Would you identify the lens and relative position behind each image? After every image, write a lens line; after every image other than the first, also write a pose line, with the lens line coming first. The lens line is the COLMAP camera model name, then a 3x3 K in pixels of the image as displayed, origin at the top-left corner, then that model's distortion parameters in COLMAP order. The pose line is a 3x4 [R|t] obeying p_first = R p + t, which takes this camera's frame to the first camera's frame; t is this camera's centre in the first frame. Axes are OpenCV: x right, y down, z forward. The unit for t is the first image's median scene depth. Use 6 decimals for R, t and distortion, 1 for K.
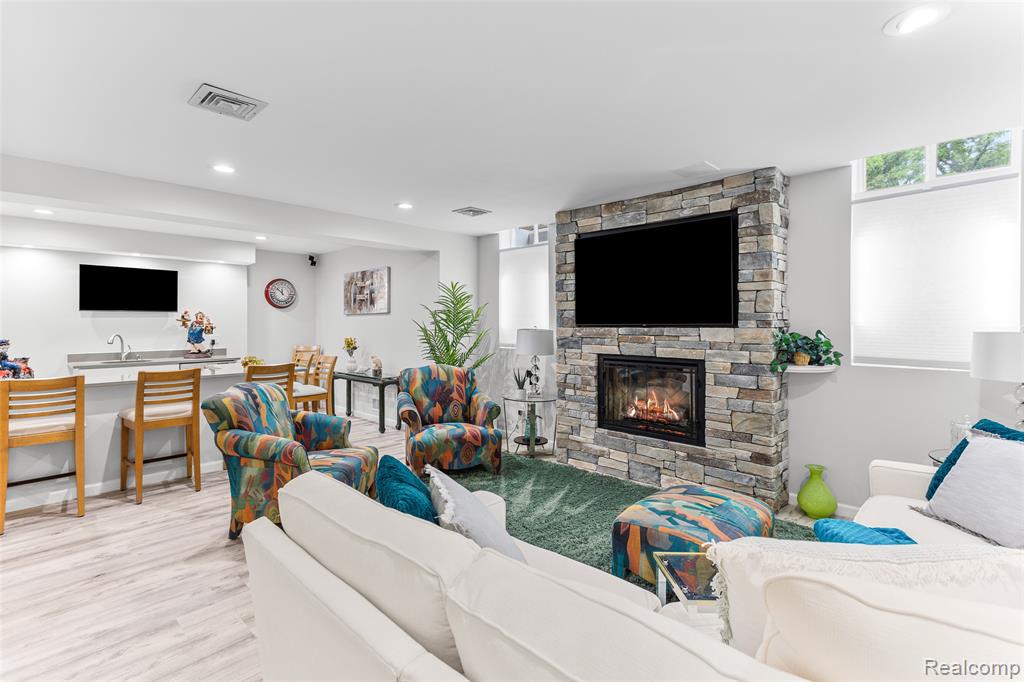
lens RADIAL K [[493.1, 0, 511.4], [0, 493.1, 330.5], [0, 0, 1]] dist [0.025951, 0.003303]
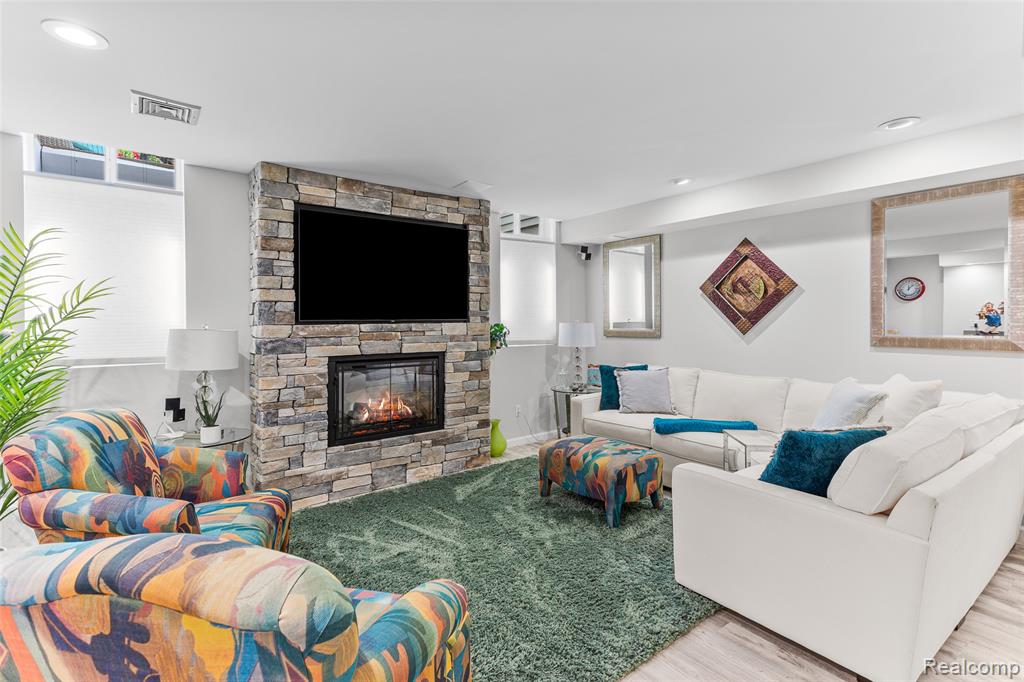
lens RADIAL K [[493.1, 0, 509.4], [0, 493.1, 324.3], [0, 0, 1]] dist [0.025951, 0.003303]
pose [[0.142674, -0.010006, 0.989719, -0.629905], [0.020012, 0.999774, 0.007223, -0.006742], [-0.989567, 0.018776, 0.142841, 0.623316]]
